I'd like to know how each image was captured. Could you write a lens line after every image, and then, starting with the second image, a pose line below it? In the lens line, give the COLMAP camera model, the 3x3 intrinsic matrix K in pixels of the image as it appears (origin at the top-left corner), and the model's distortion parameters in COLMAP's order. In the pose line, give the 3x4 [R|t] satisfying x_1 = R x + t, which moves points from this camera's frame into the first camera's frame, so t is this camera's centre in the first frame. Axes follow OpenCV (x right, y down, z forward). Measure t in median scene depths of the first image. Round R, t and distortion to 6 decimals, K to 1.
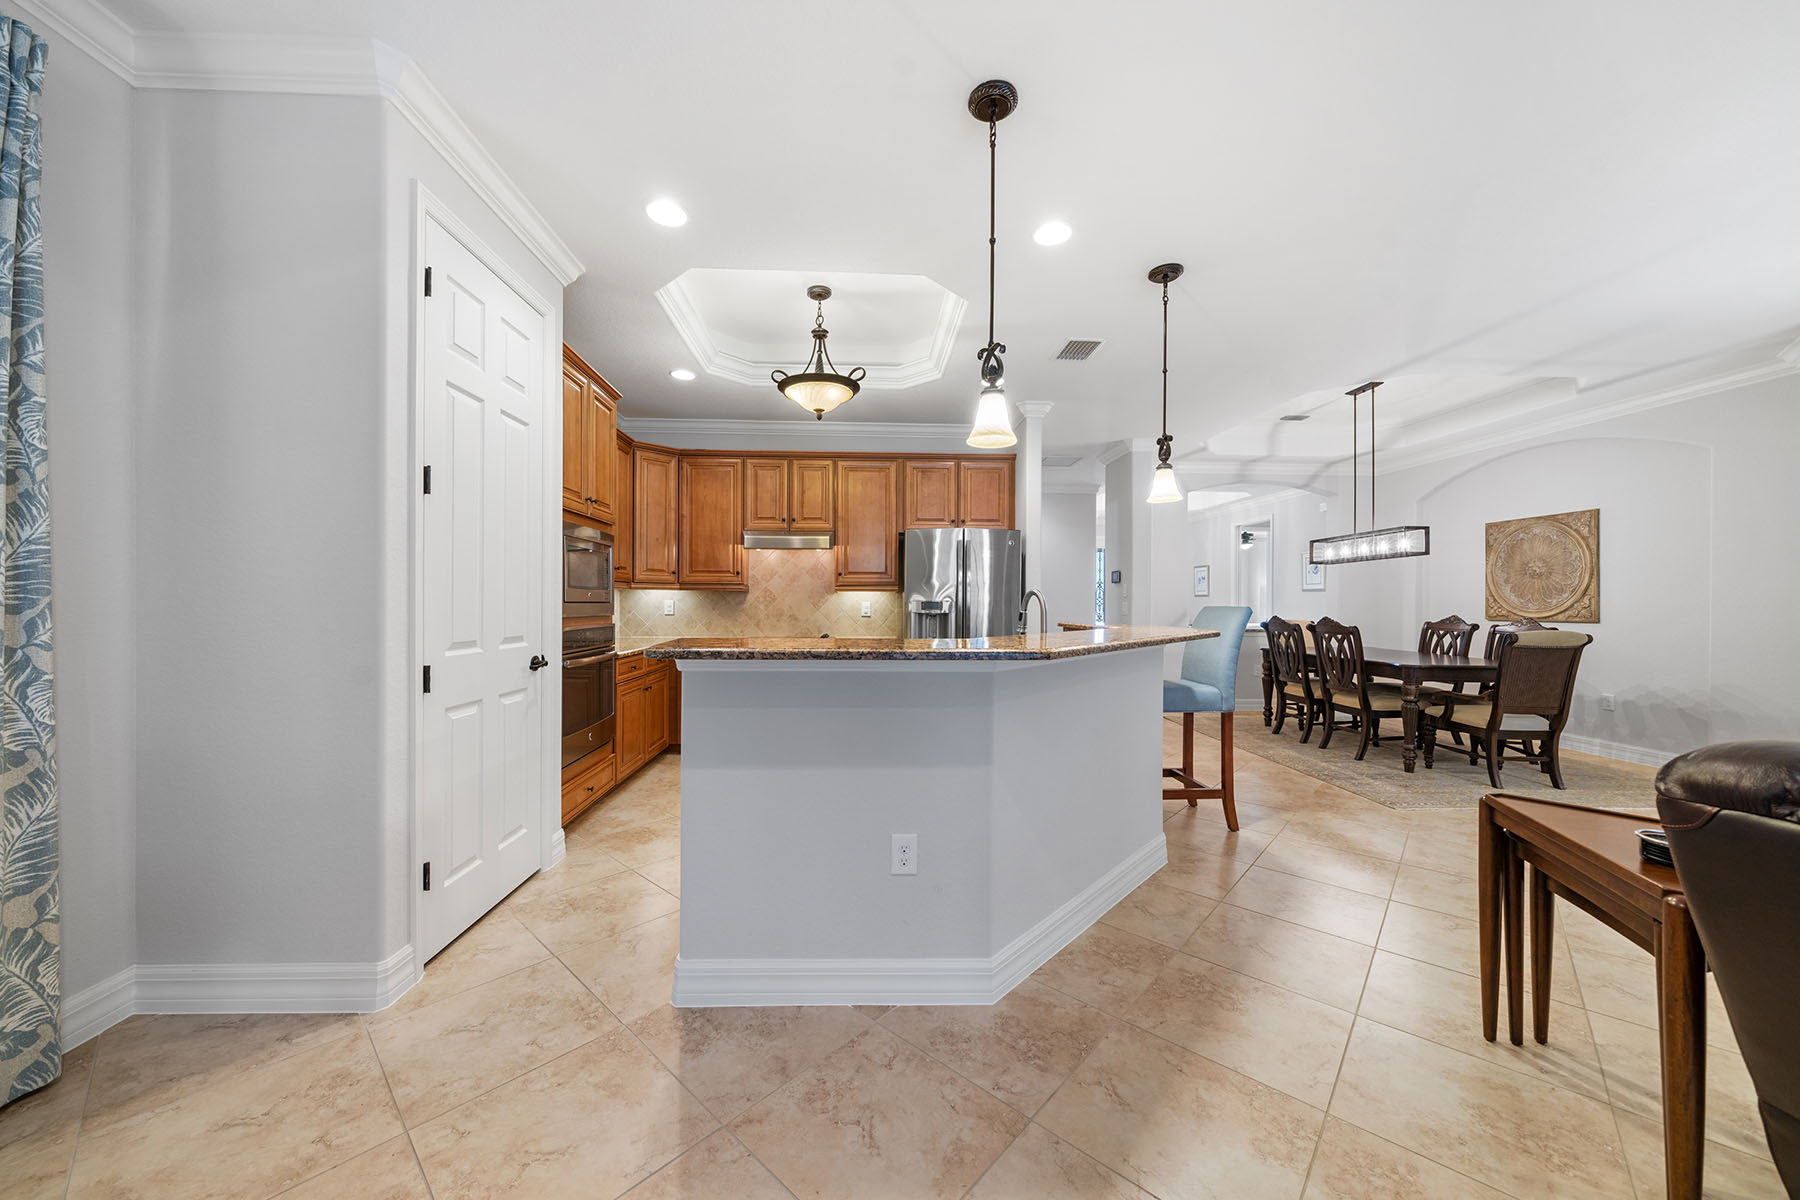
lens RADIAL K [[639.7, 0, 885.1], [0, 639.7, 603.4], [0, 0, 1]] dist [-0.001090, -0.000141]
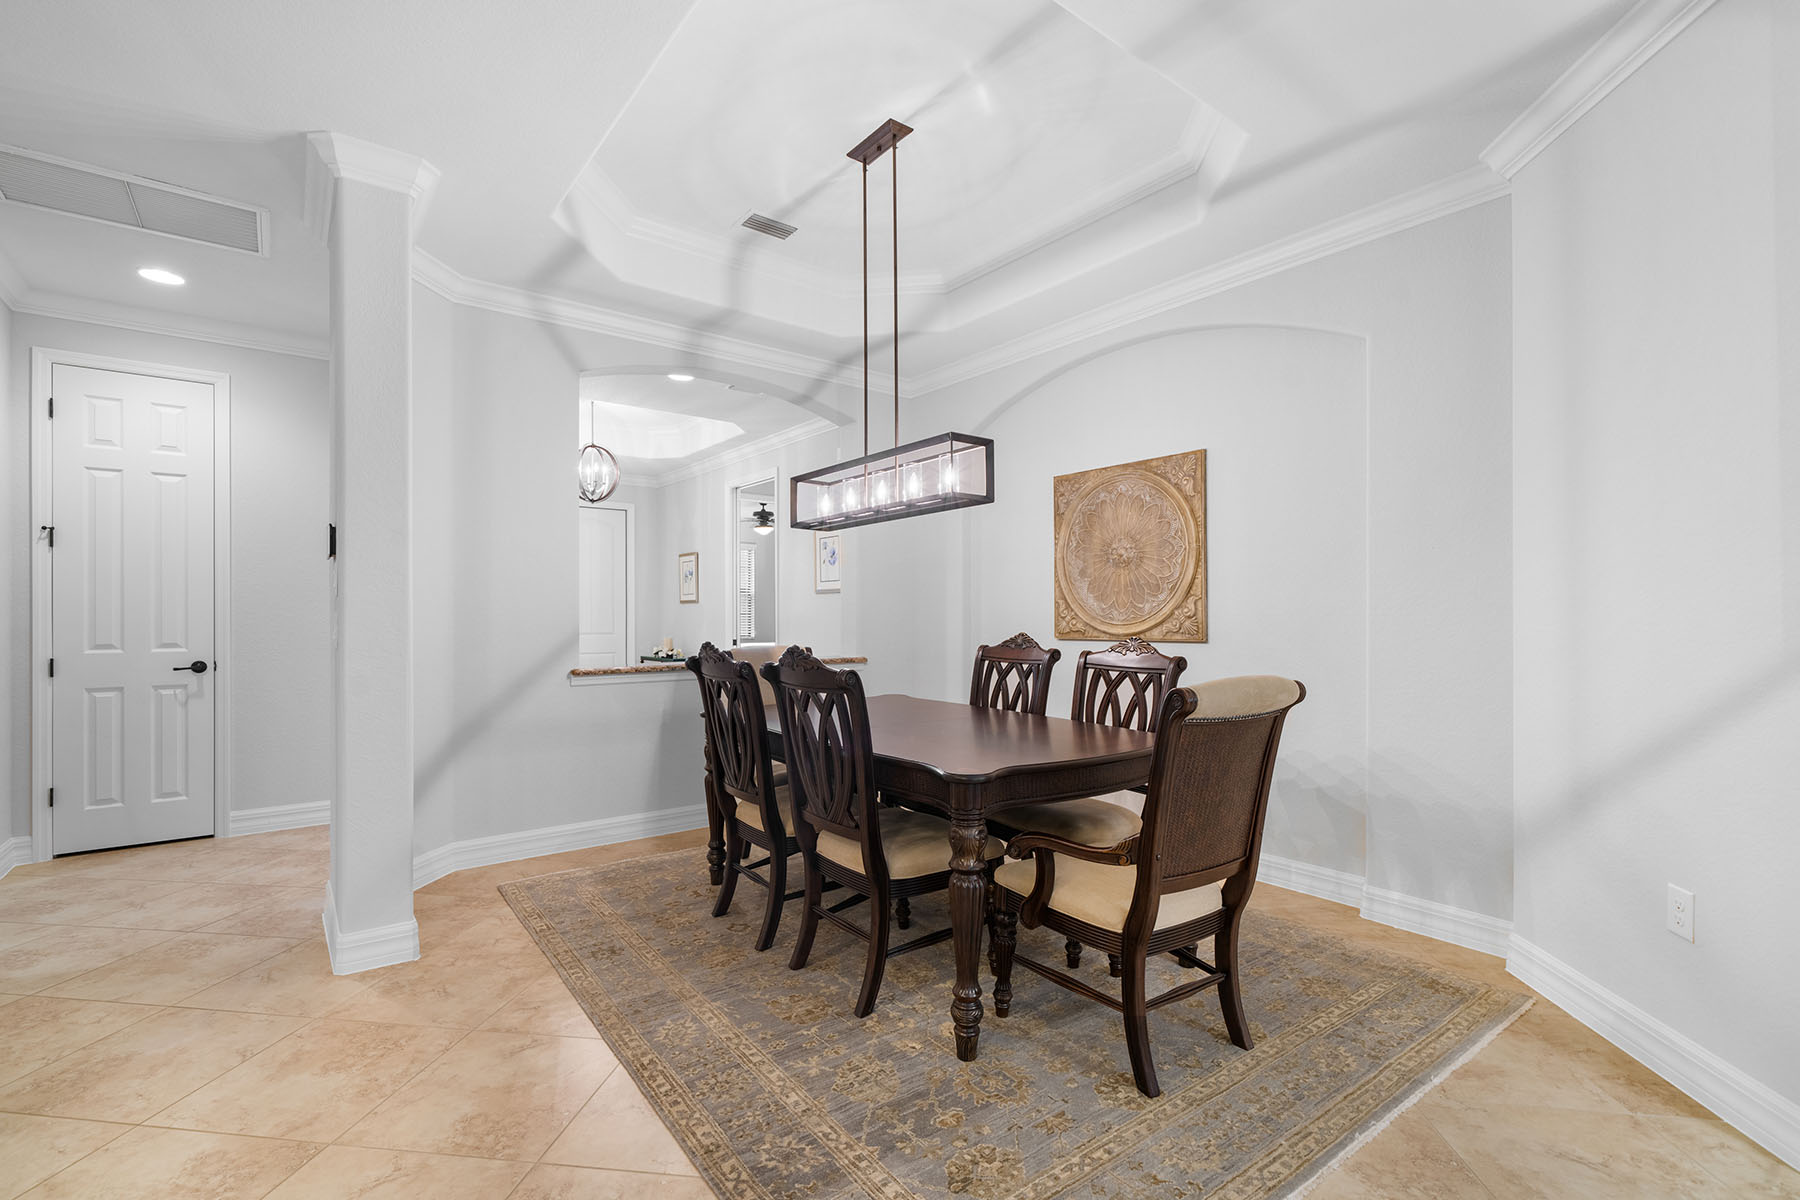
lens RADIAL K [[795.0, 0, 883.8], [0, 795.0, 617.8], [0, 0, 1]] dist [0.000409, -0.000028]
pose [[0.820503, -0.008121, 0.571585, 0.442355], [0.006536, 0.999967, 0.004825, 0.001952], [-0.571605, -0.000223, 0.820529, 0.554264]]
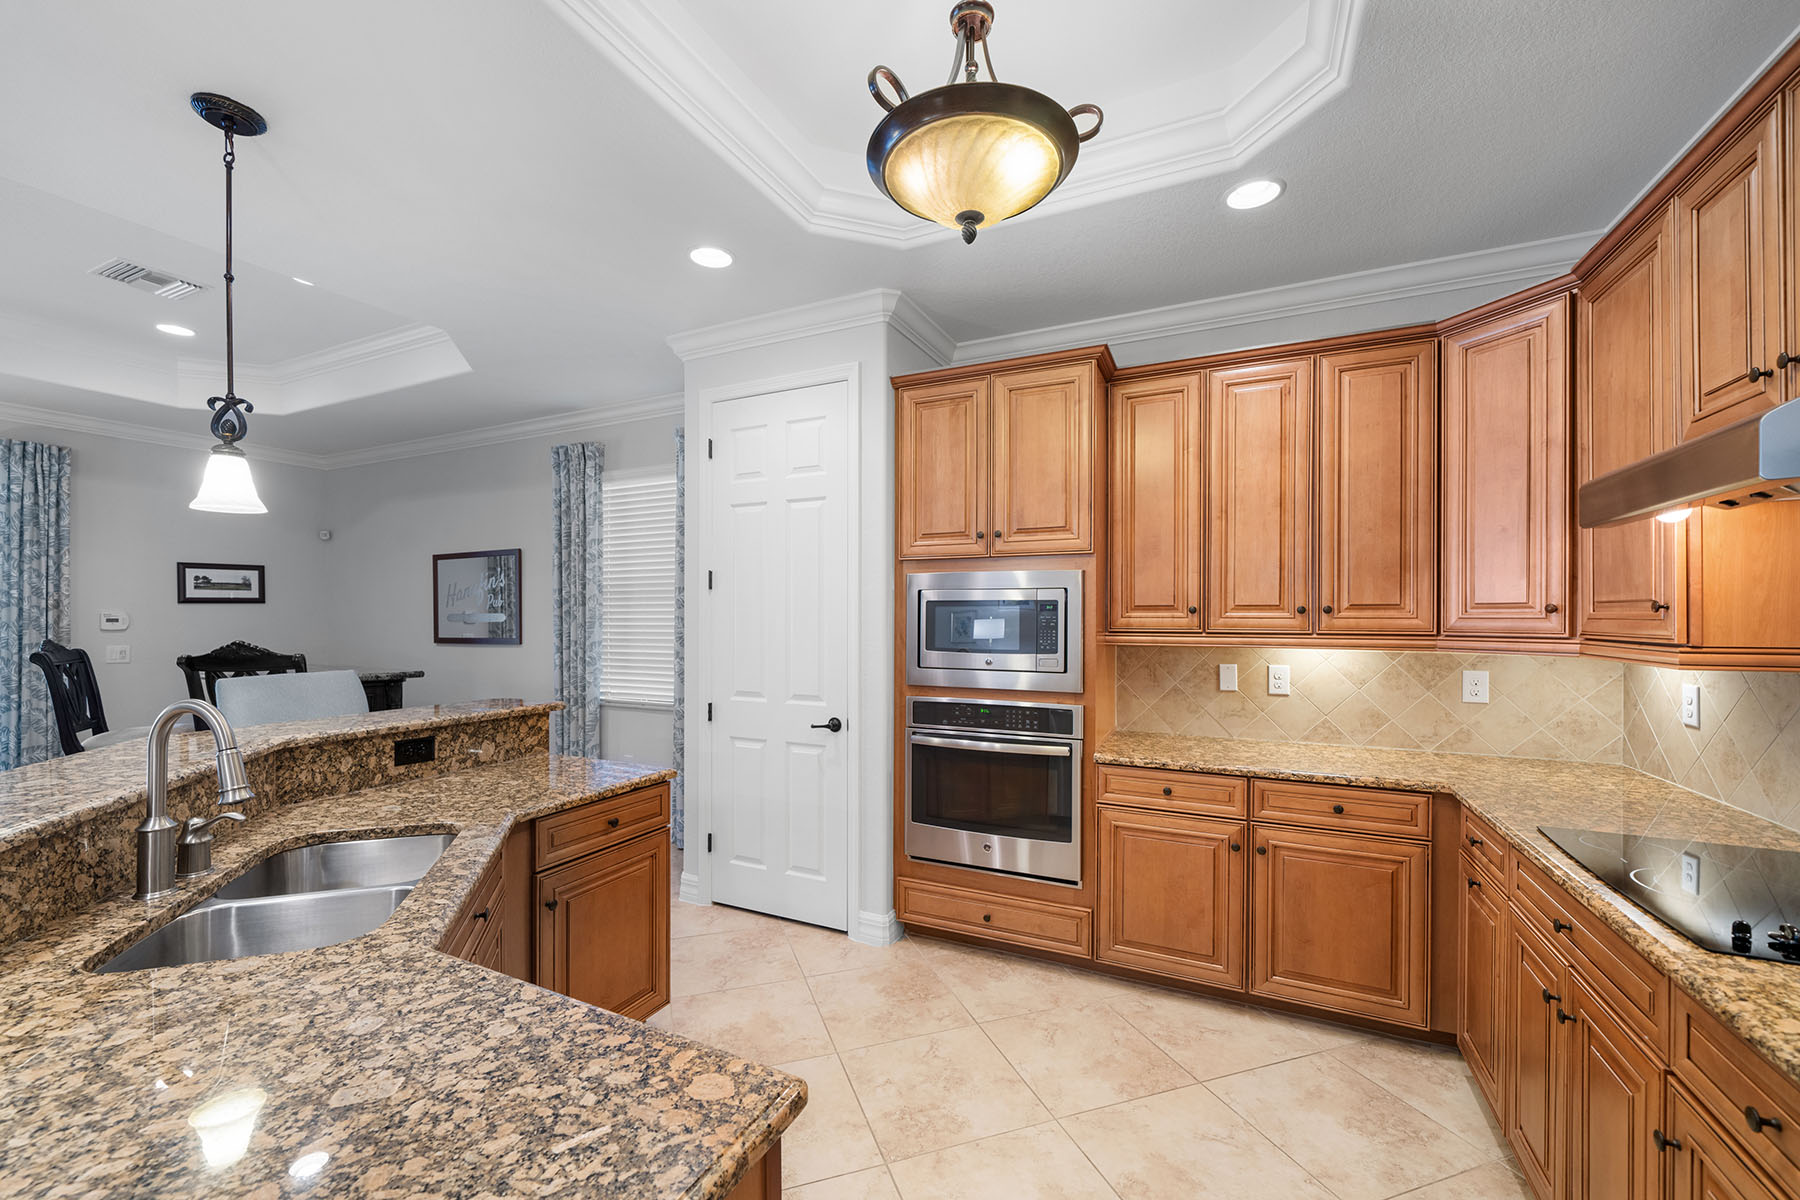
lens RADIAL K [[720.8, 0, 888.9], [0, 720.8, 615.7], [0, 0, 1]] dist [-0.001313, 0.000308]
pose [[-0.475158, -0.005706, -0.879882, 0.226991], [-0.005224, 0.999980, -0.003664, -0.040840], [0.879885, 0.002856, -0.475178, 0.853403]]
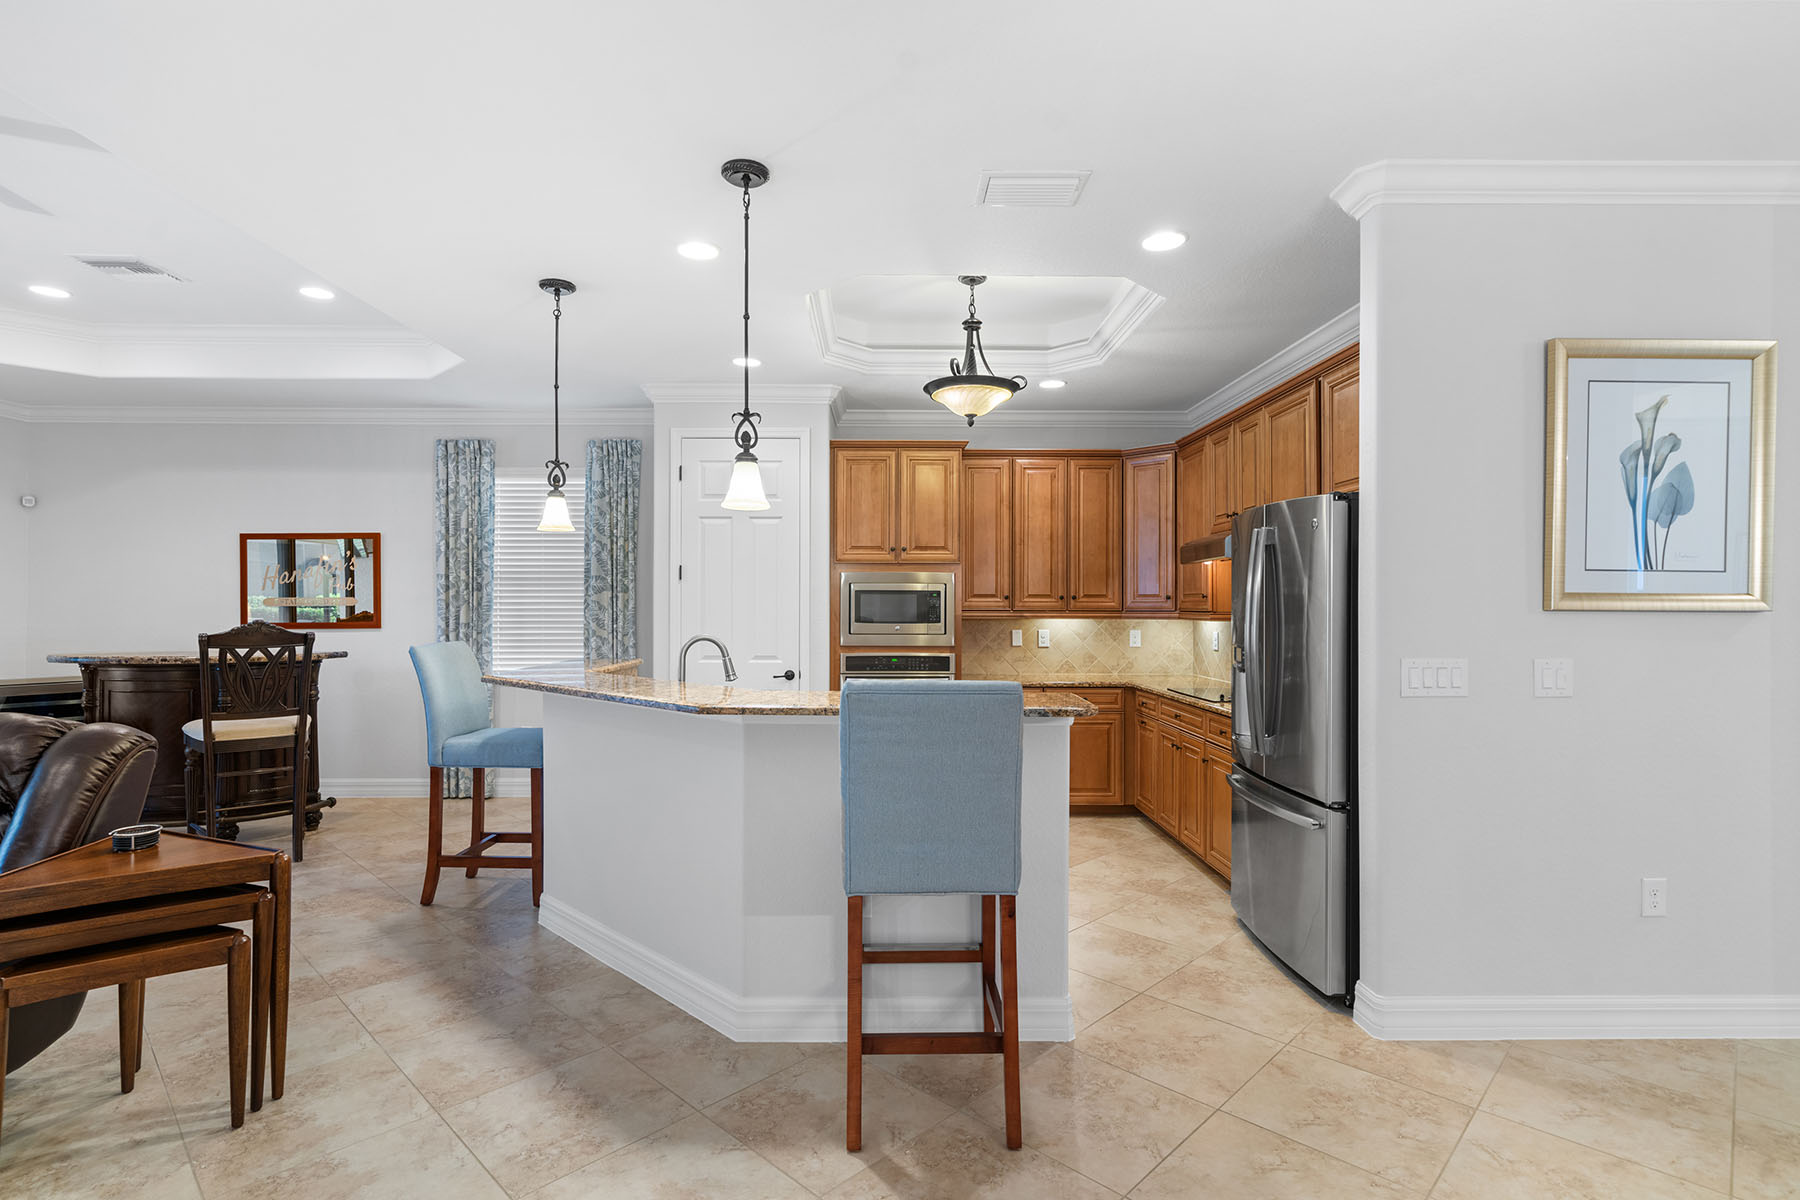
lens RADIAL K [[877.4, 0, 889.2], [0, 877.4, 599.7], [0, 0, 1]] dist [0.000650, 0.000825]
pose [[-0.027686, -0.012558, -0.999538, 0.781776], [-0.004815, 0.999911, -0.012430, -0.030243], [0.999605, 0.004469, -0.027744, 0.675016]]
